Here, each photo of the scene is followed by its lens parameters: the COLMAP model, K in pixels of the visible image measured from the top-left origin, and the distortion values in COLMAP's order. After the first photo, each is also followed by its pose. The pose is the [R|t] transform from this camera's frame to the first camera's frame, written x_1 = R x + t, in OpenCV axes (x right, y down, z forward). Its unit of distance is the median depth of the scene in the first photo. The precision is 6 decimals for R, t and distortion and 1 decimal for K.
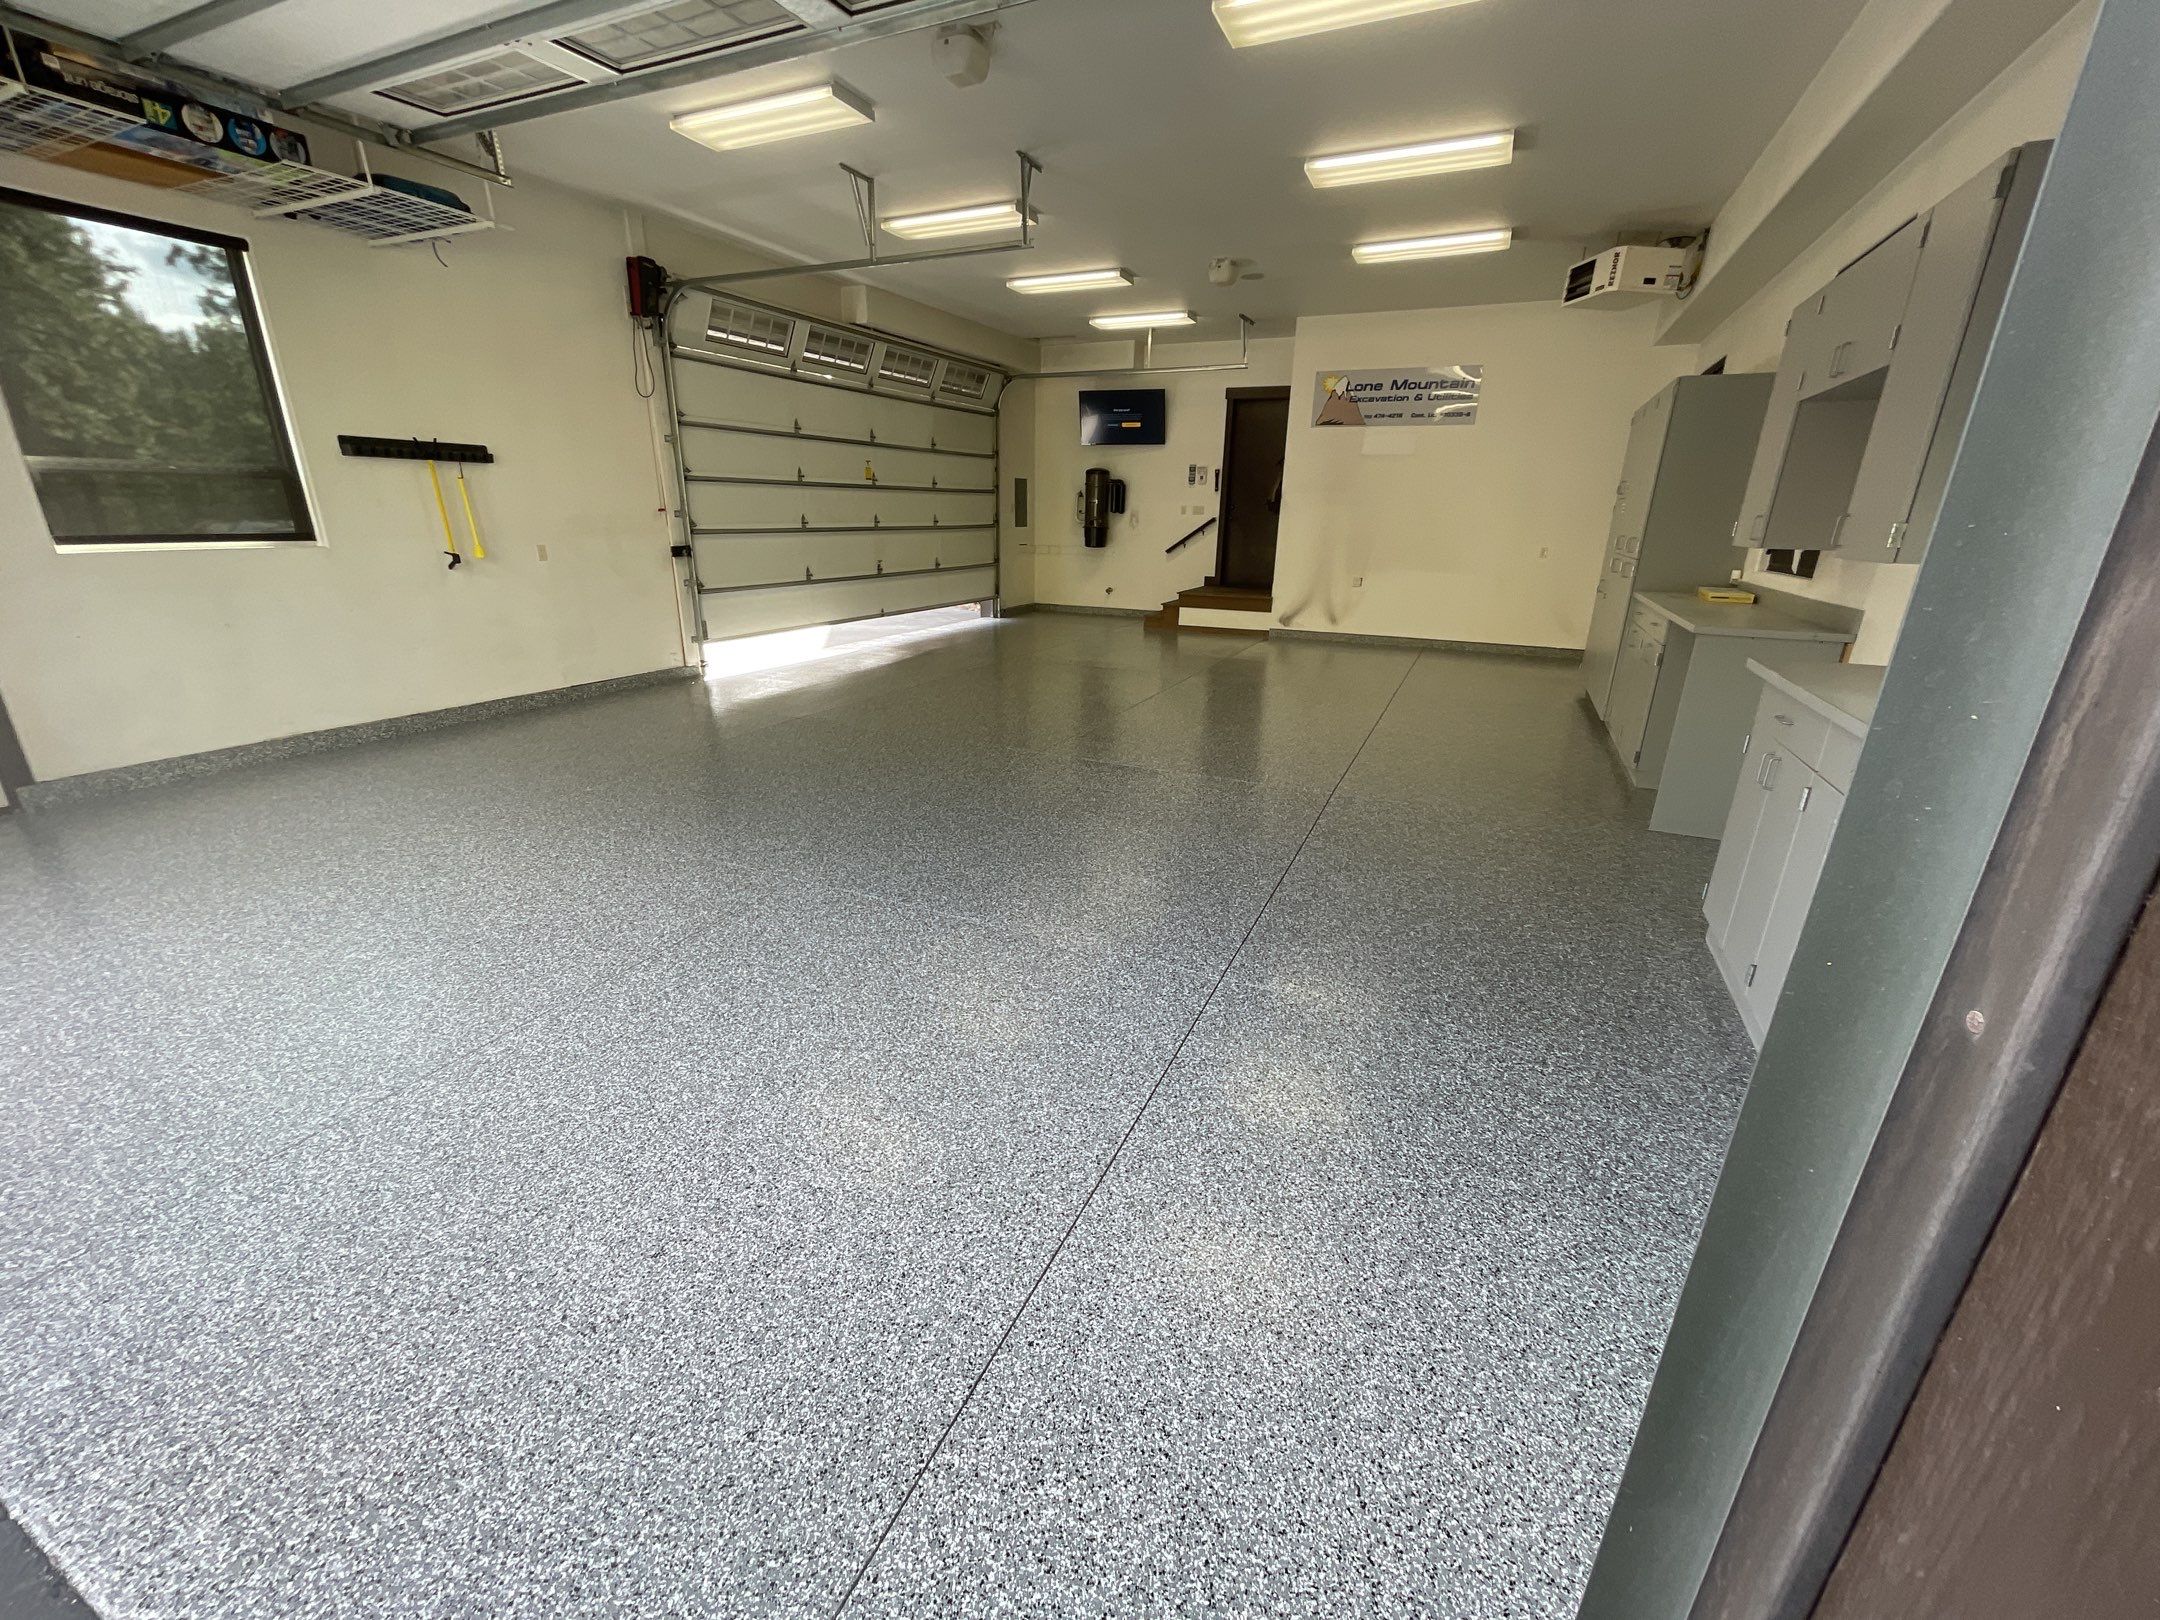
lens RADIAL K [[866.1, 0, 1077.0], [0, 866.1, 812.3], [0, 0, 1]] dist [-0.003190, 0.000040]
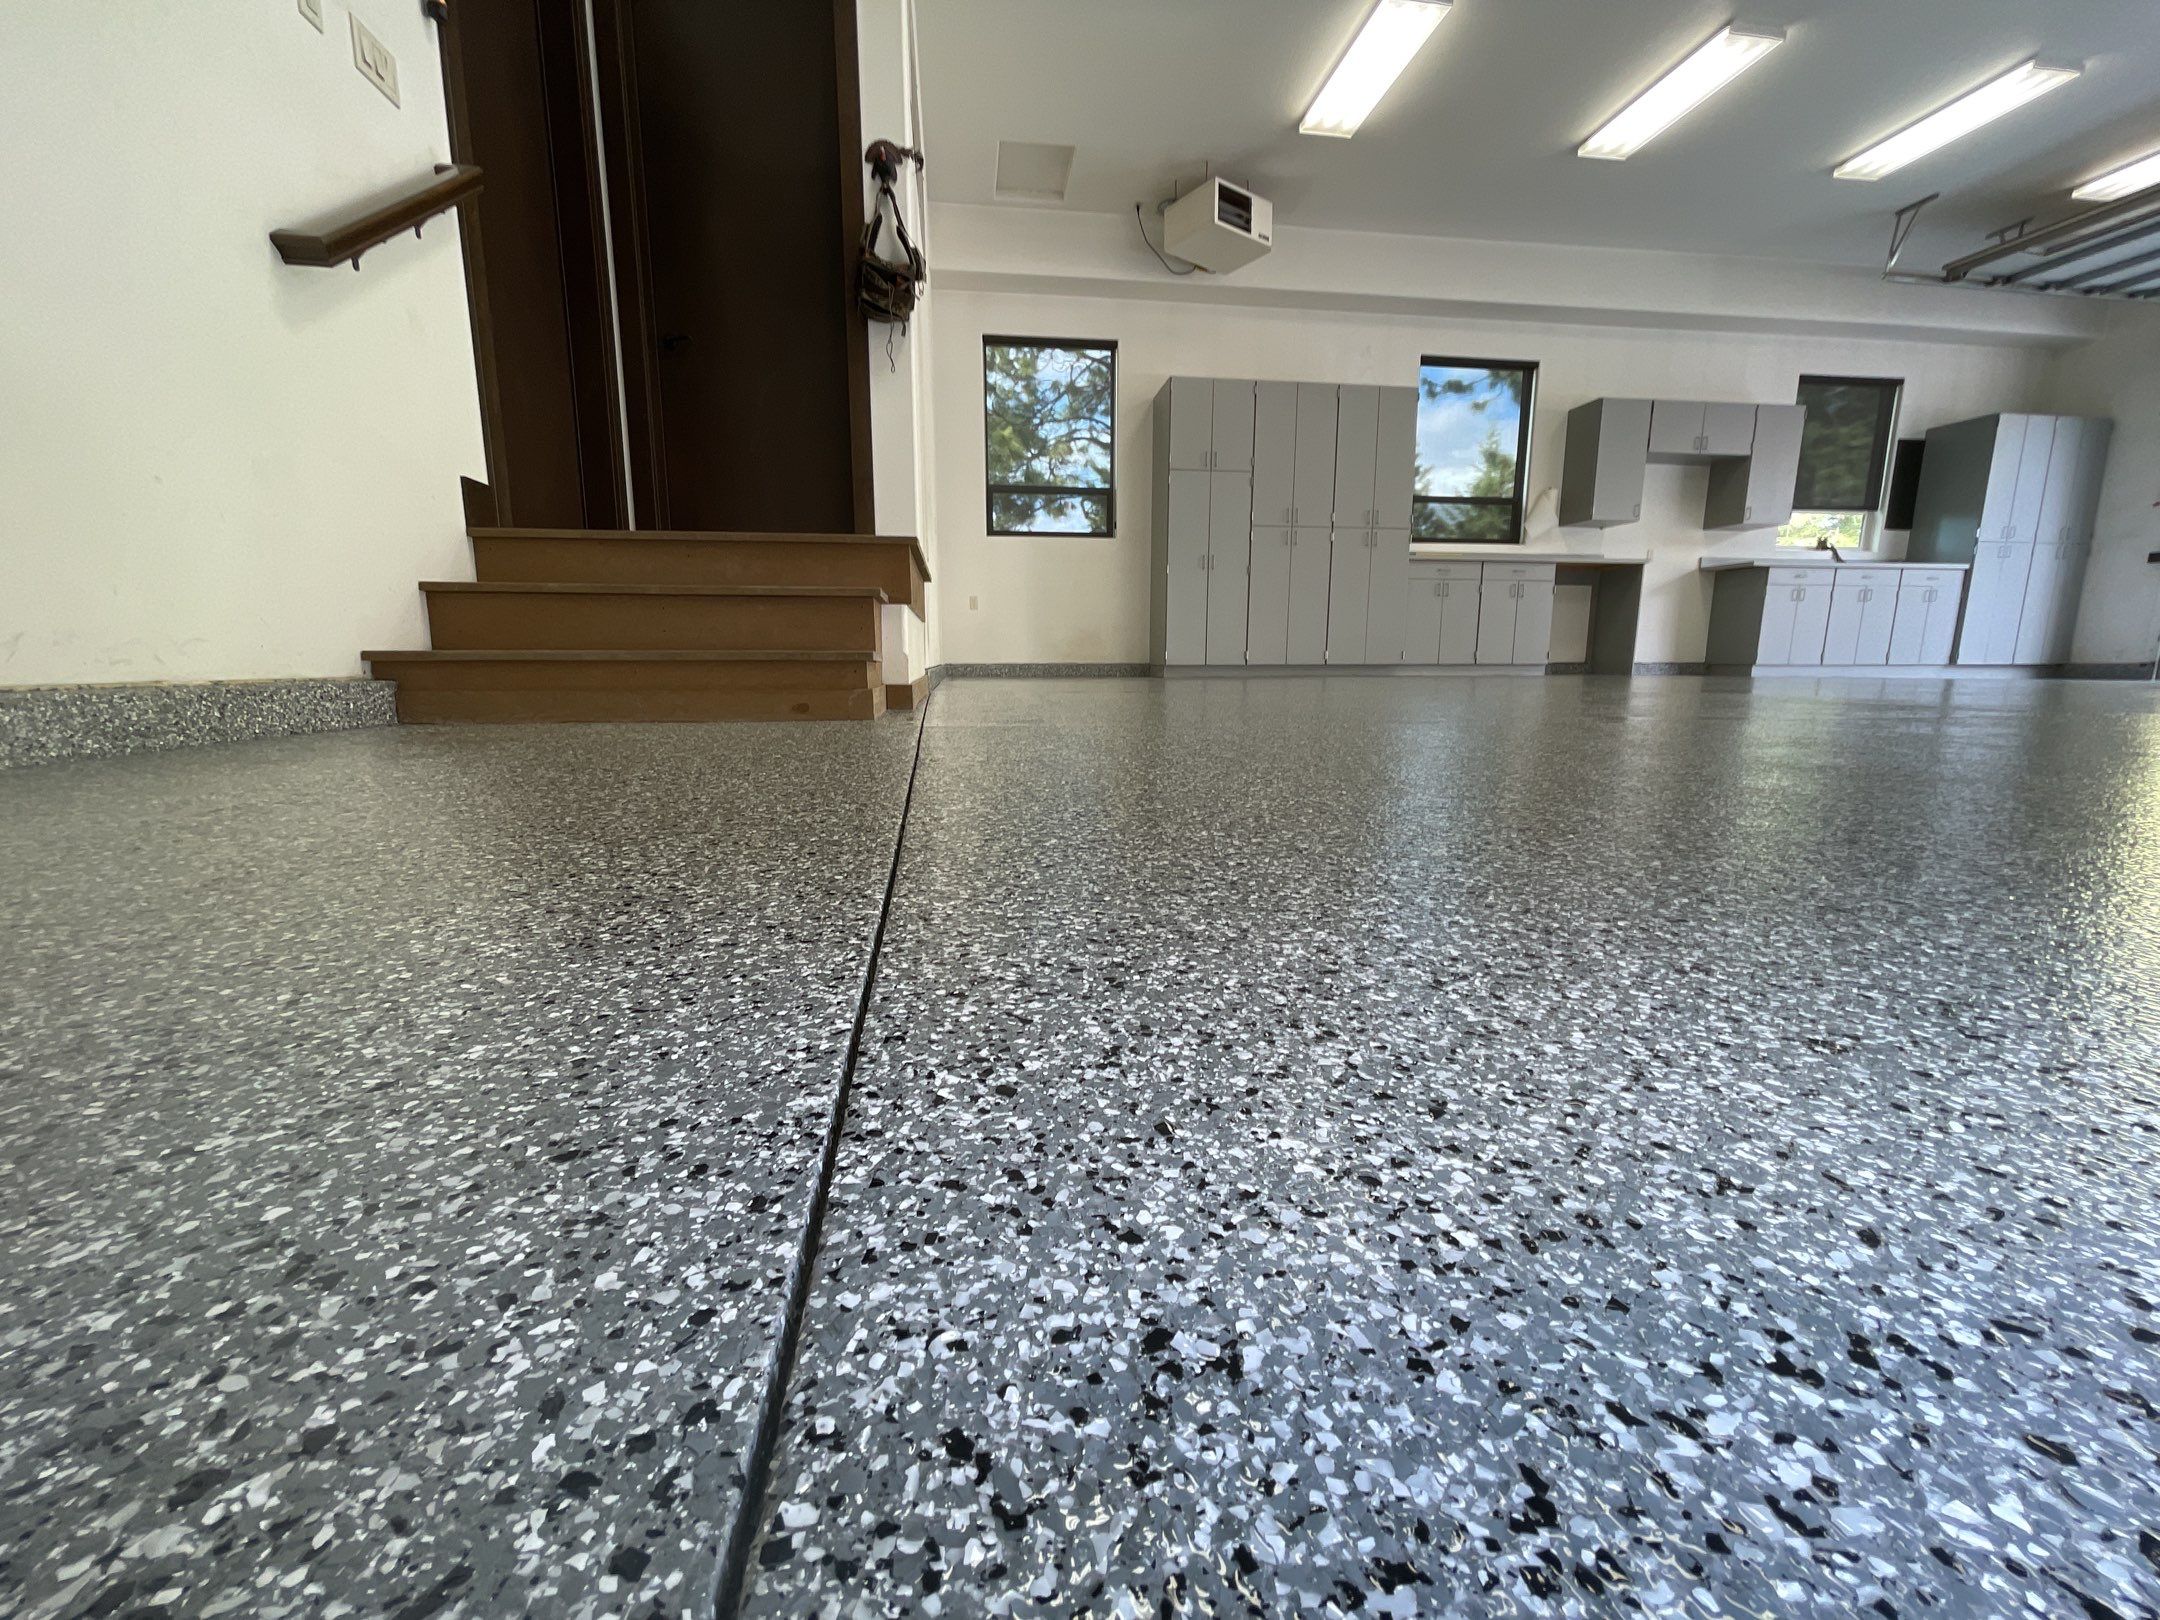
lens RADIAL K [[866.1, 0, 1076.4], [0, 866.1, 818.4], [0, 0, 1]] dist [-0.003190, 0.000040]
pose [[-0.534869, -0.167562, 0.828153, -0.172634], [0.270455, 0.894618, 0.355686, -0.443879], [-0.800481, 0.414223, -0.433186, 1.880375]]
